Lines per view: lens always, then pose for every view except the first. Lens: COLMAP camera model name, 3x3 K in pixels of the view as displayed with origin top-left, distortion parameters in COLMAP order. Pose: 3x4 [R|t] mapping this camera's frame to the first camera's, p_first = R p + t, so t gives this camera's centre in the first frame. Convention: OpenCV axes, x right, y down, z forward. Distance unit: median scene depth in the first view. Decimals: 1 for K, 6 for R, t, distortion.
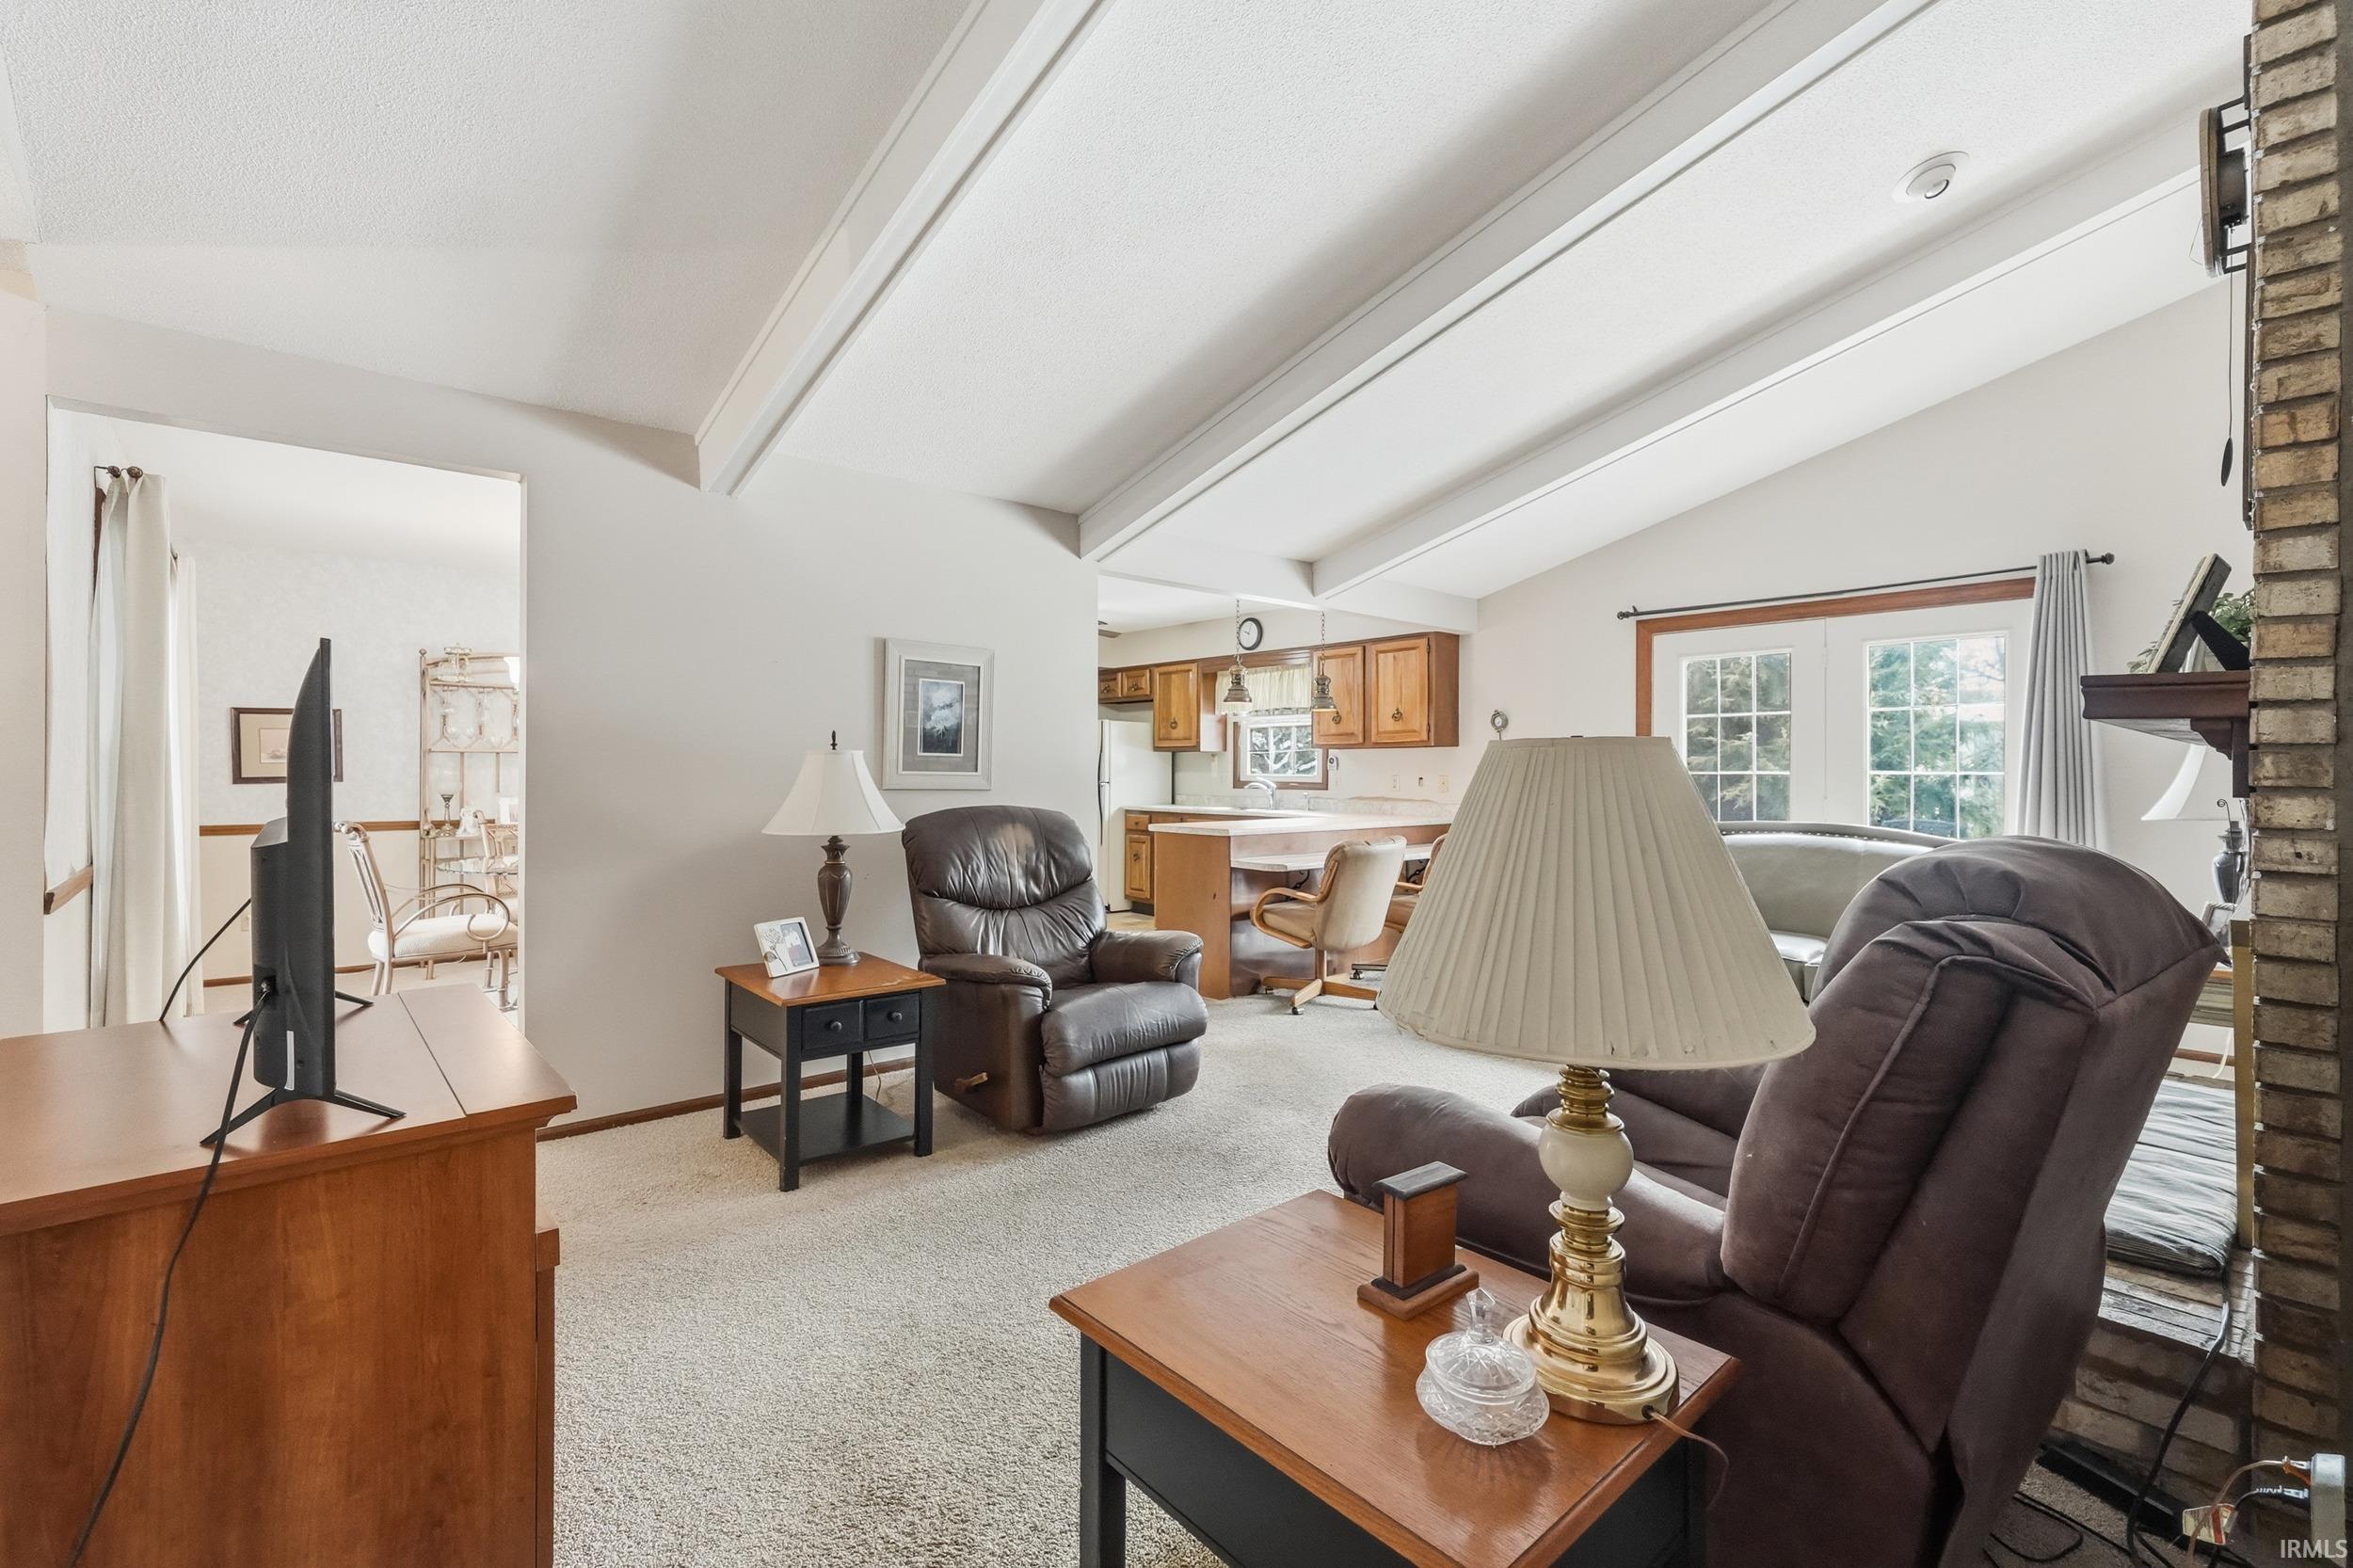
lens RADIAL K [[1018.8, 0, 1176.5], [0, 1018.8, 784.0], [0, 0, 1]] dist [-0.000479, -0.000016]
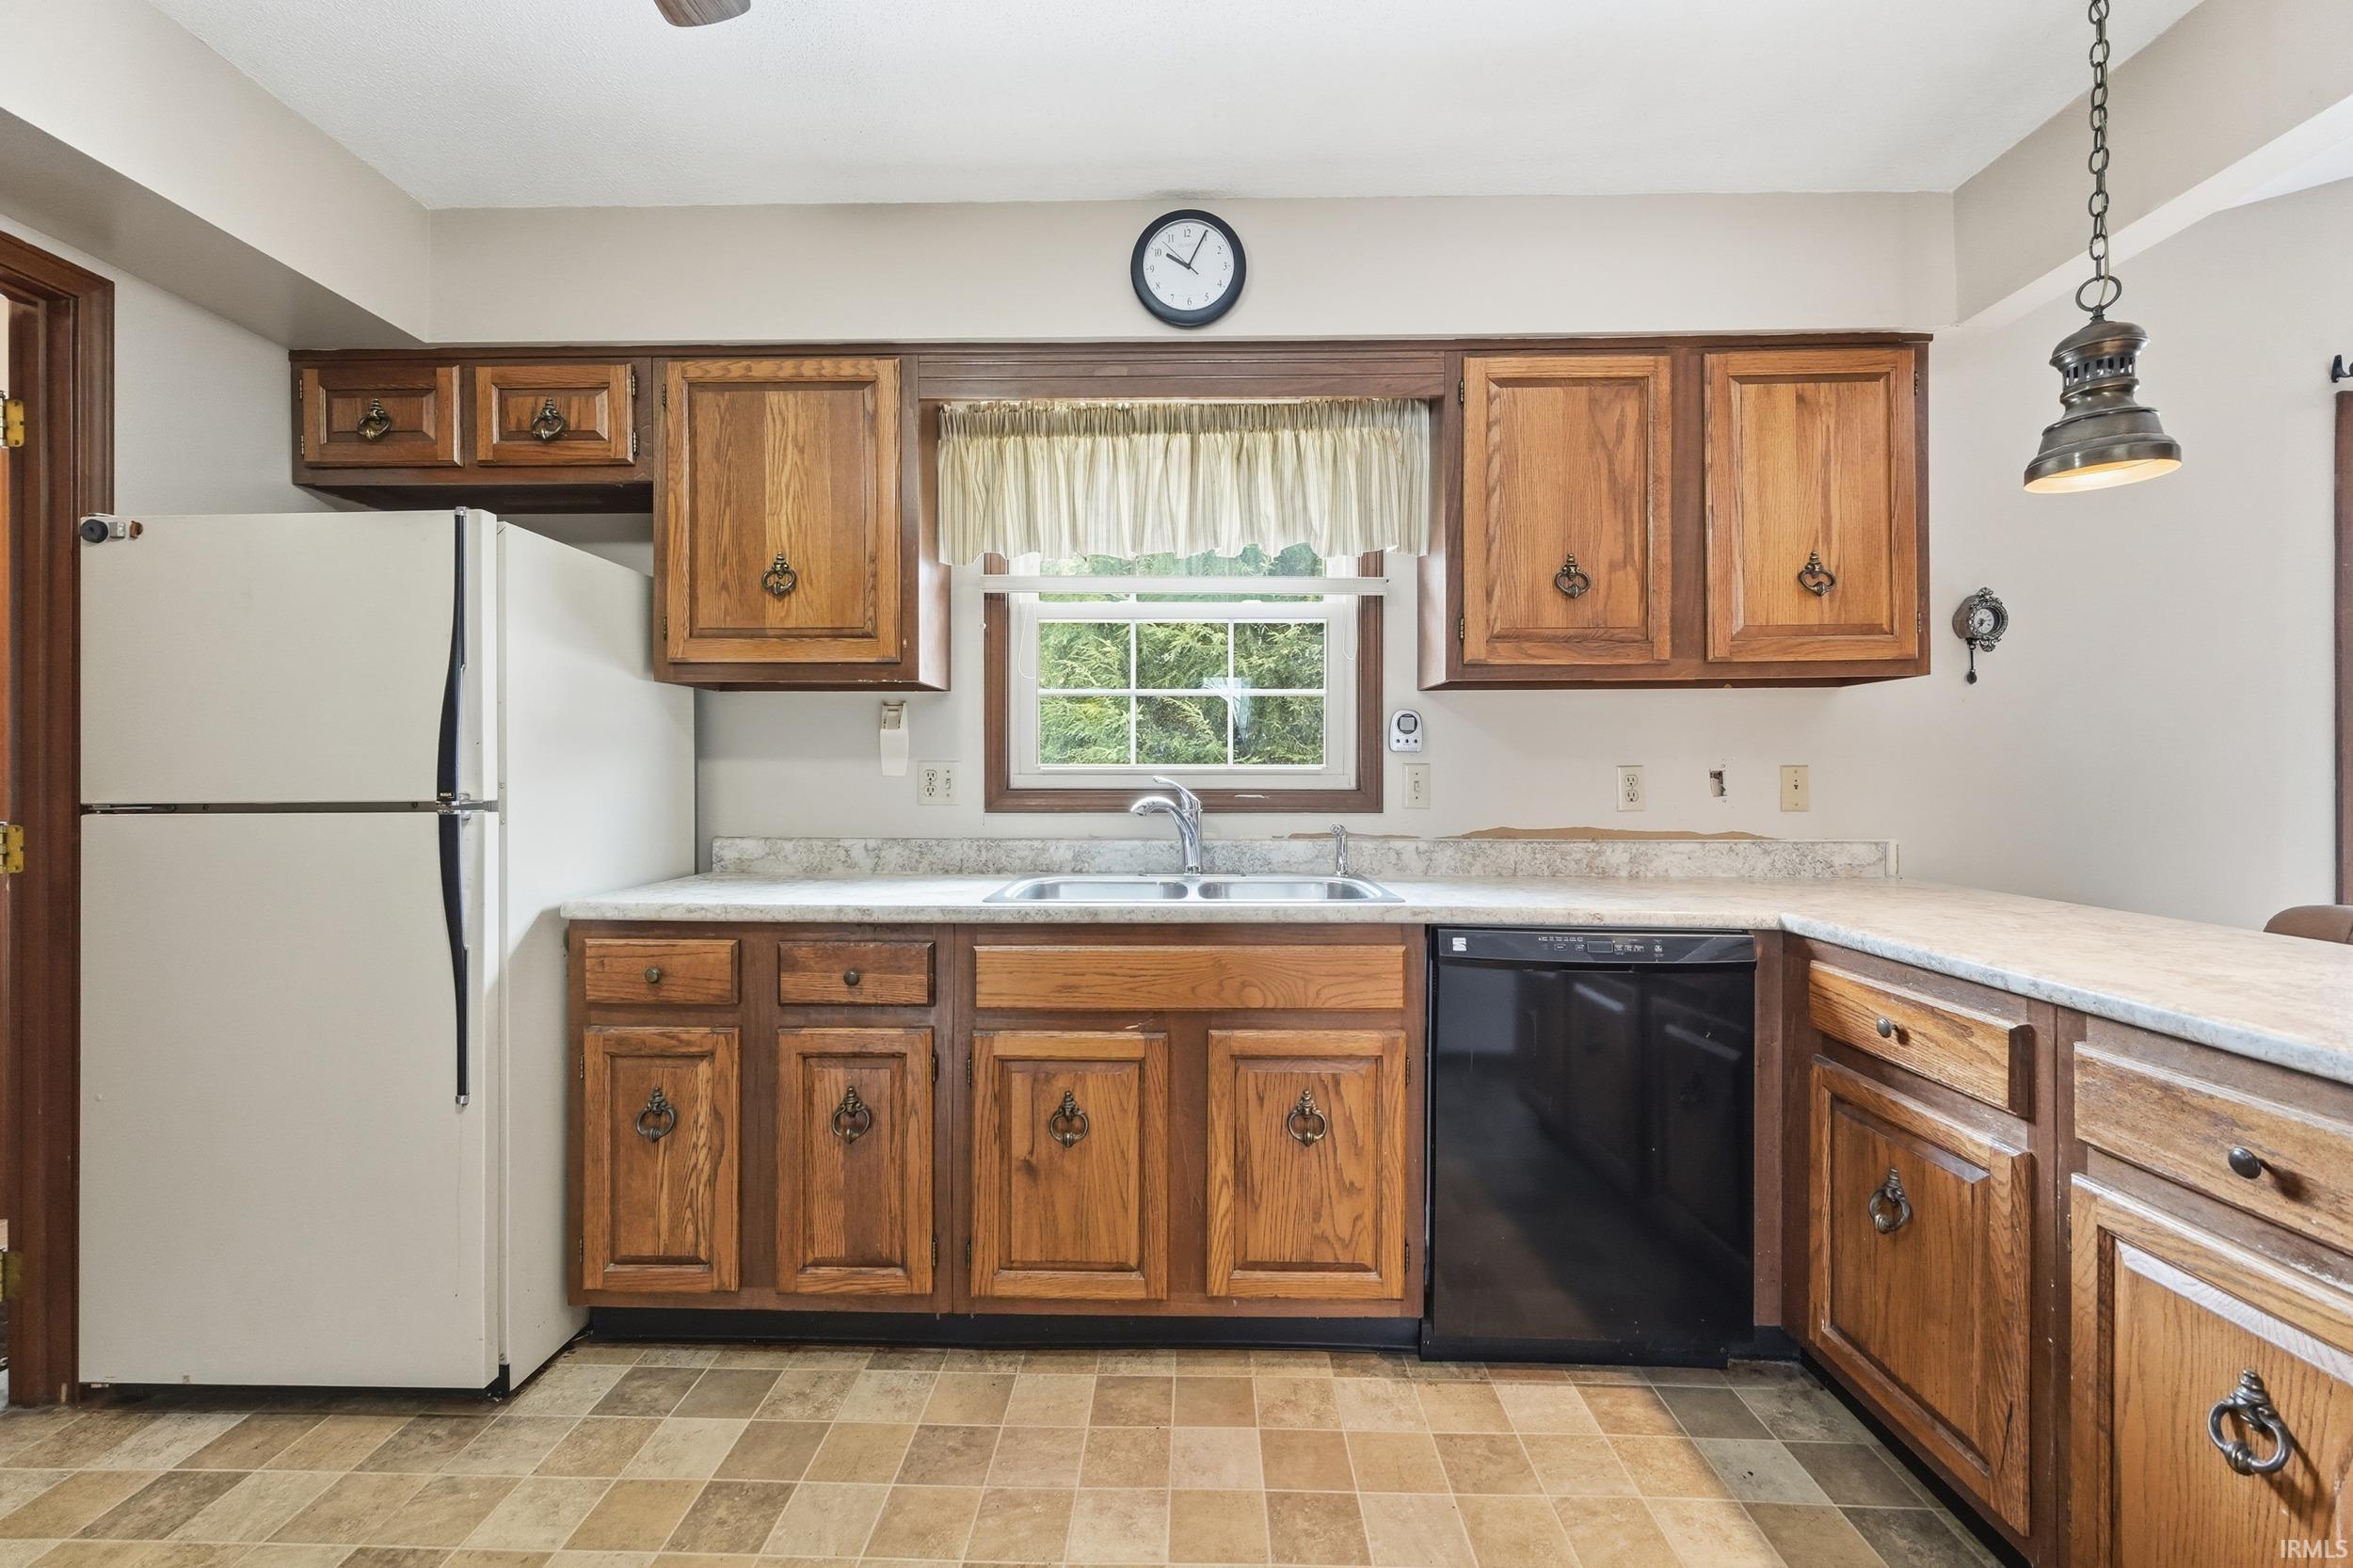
lens RADIAL K [[995.5, 0, 1176.5], [0, 995.5, 784.0], [0, 0, 1]] dist [-0.000095, -0.000032]
pose [[0.682913, -0.014254, 0.730360, -0.134262], [0.013002, 0.999888, 0.007357, -0.006406], [-0.730384, 0.004472, 0.683022, 0.819727]]
